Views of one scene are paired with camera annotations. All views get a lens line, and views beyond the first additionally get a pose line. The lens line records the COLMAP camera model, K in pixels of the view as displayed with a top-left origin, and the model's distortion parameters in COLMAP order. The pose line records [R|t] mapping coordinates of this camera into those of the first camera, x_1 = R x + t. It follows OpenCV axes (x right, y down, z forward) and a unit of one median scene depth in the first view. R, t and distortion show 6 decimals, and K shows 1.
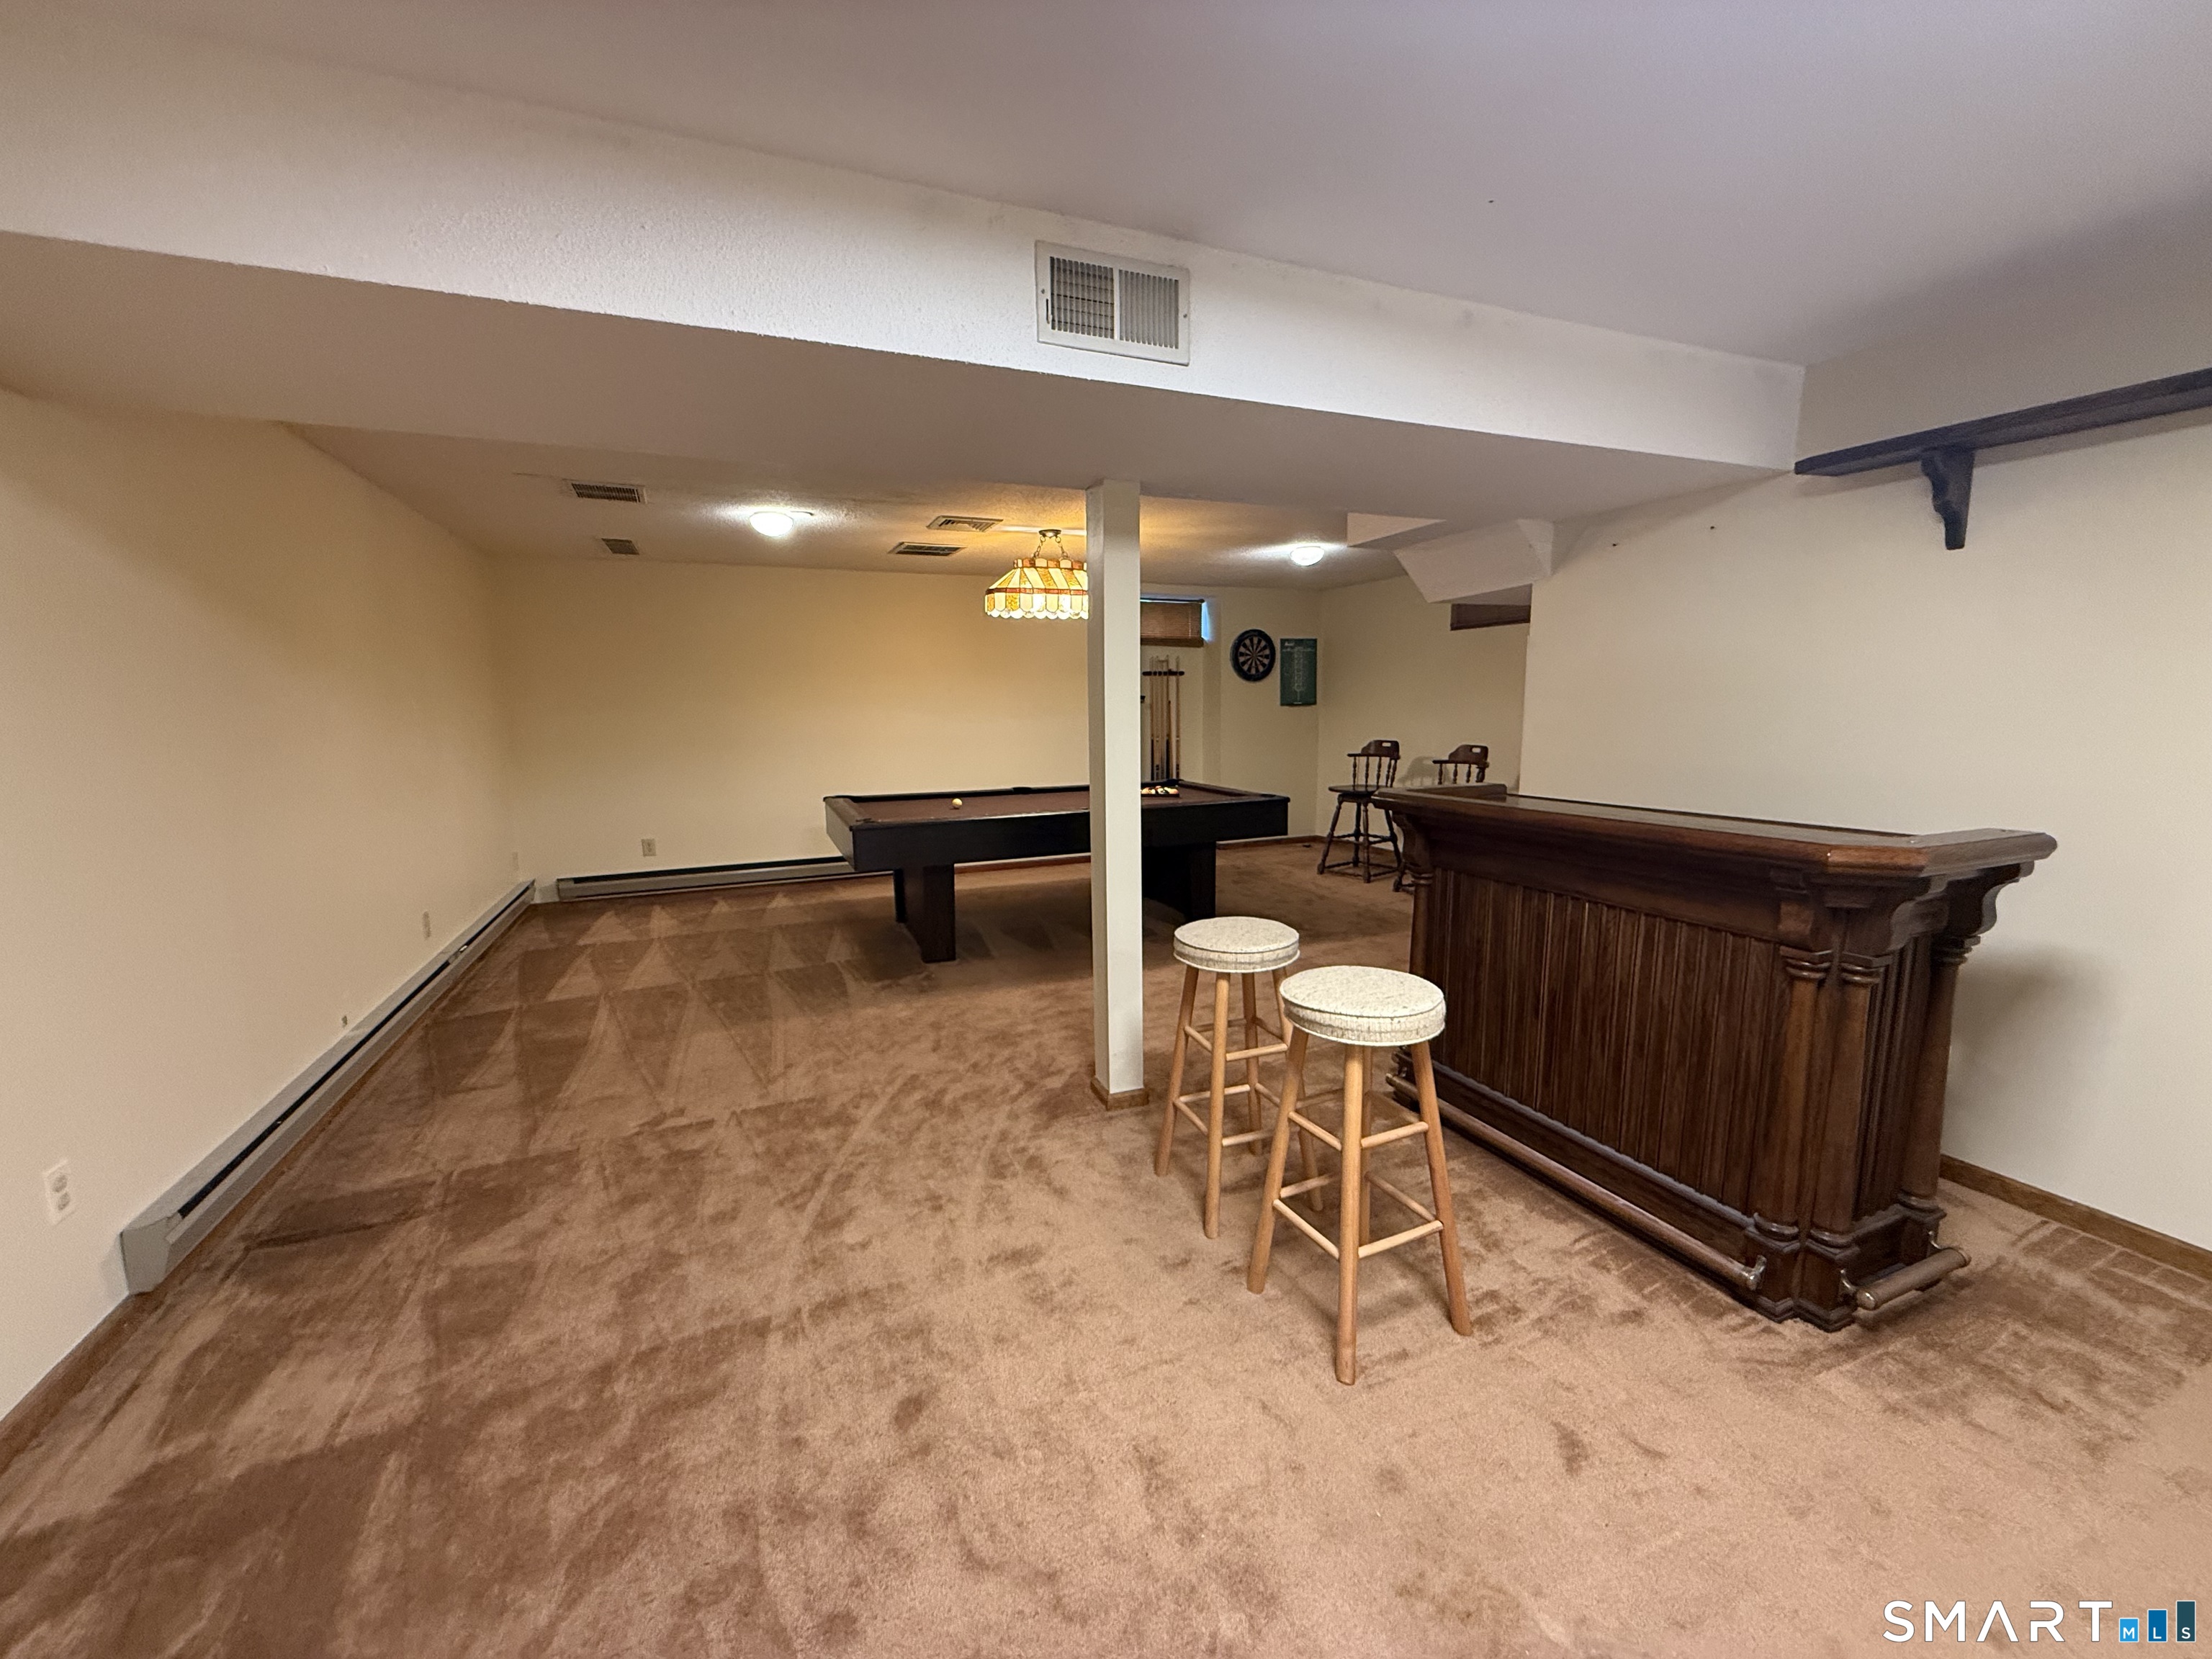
lens RADIAL K [[883.8, 0, 1099.4], [0, 883.8, 824.5], [0, 0, 1]] dist [0.000894, 0.000056]
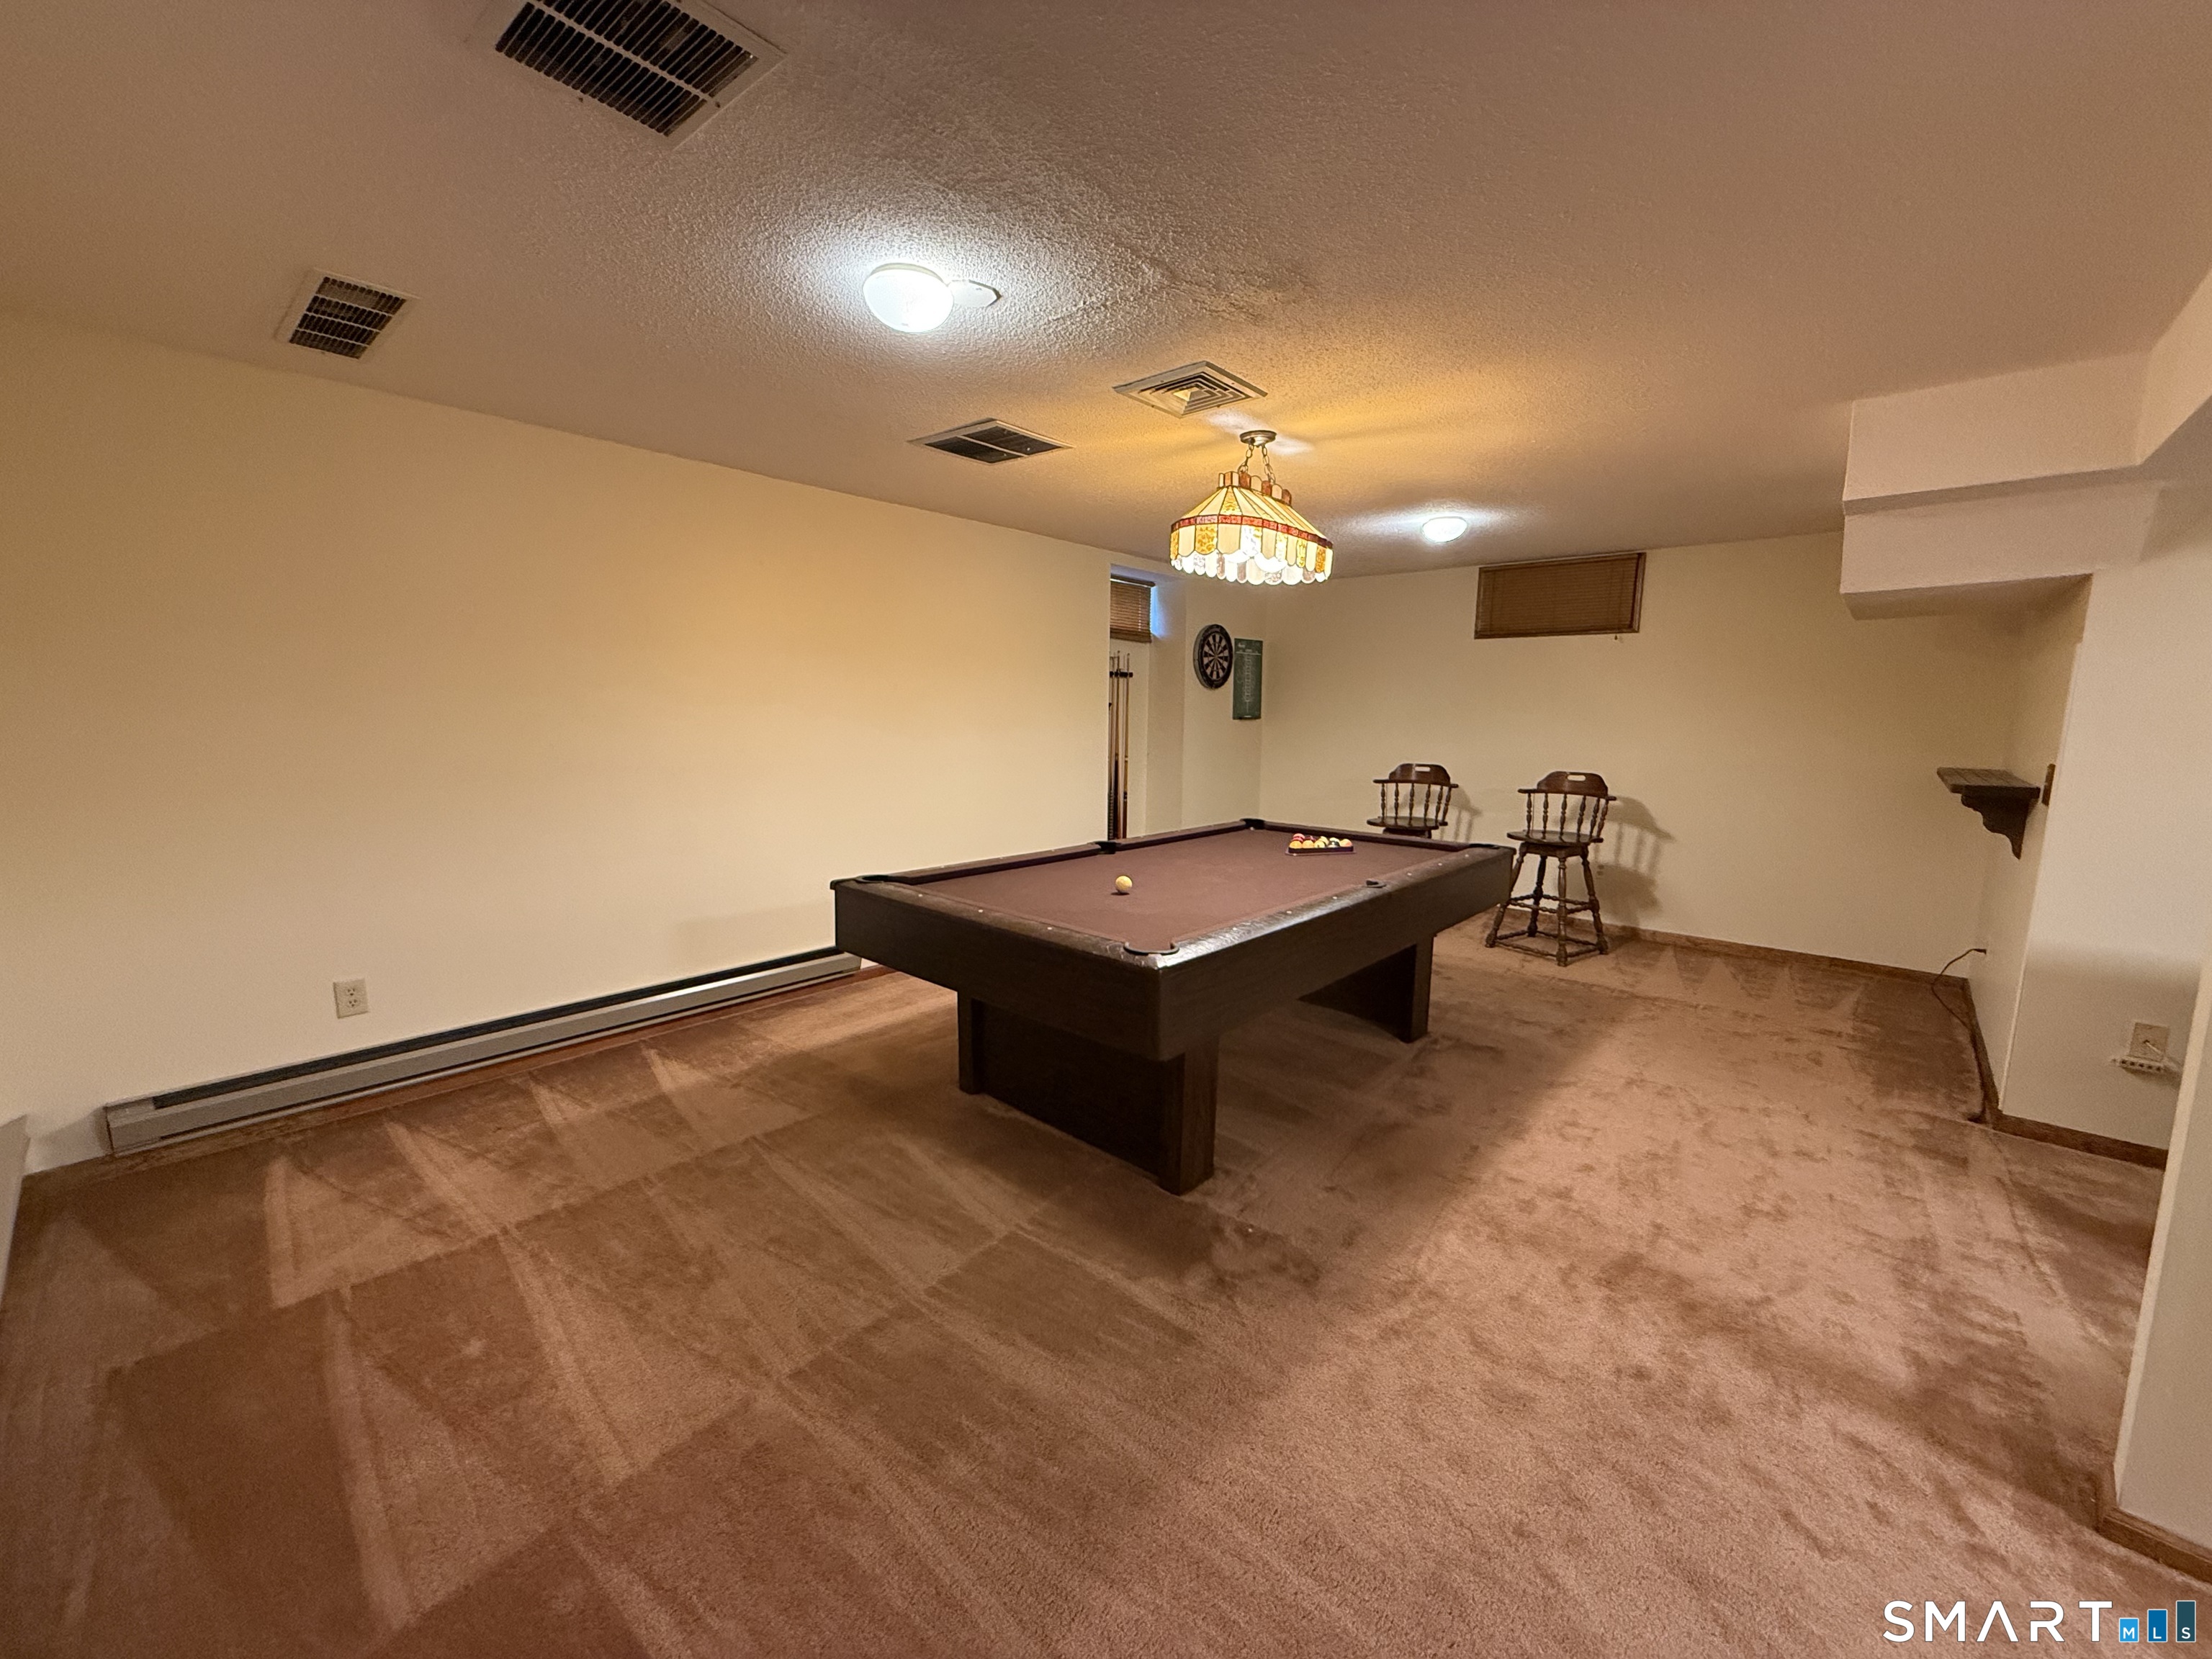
lens RADIAL K [[883.8, 0, 1099.4], [0, 883.8, 824.5], [0, 0, 1]] dist [0.000894, 0.000056]
pose [[0.901650, -0.031201, 0.431340, -0.278134], [0.034587, 0.999402, -0.000009, -0.041597], [-0.431081, 0.014927, 0.902190, 0.319945]]
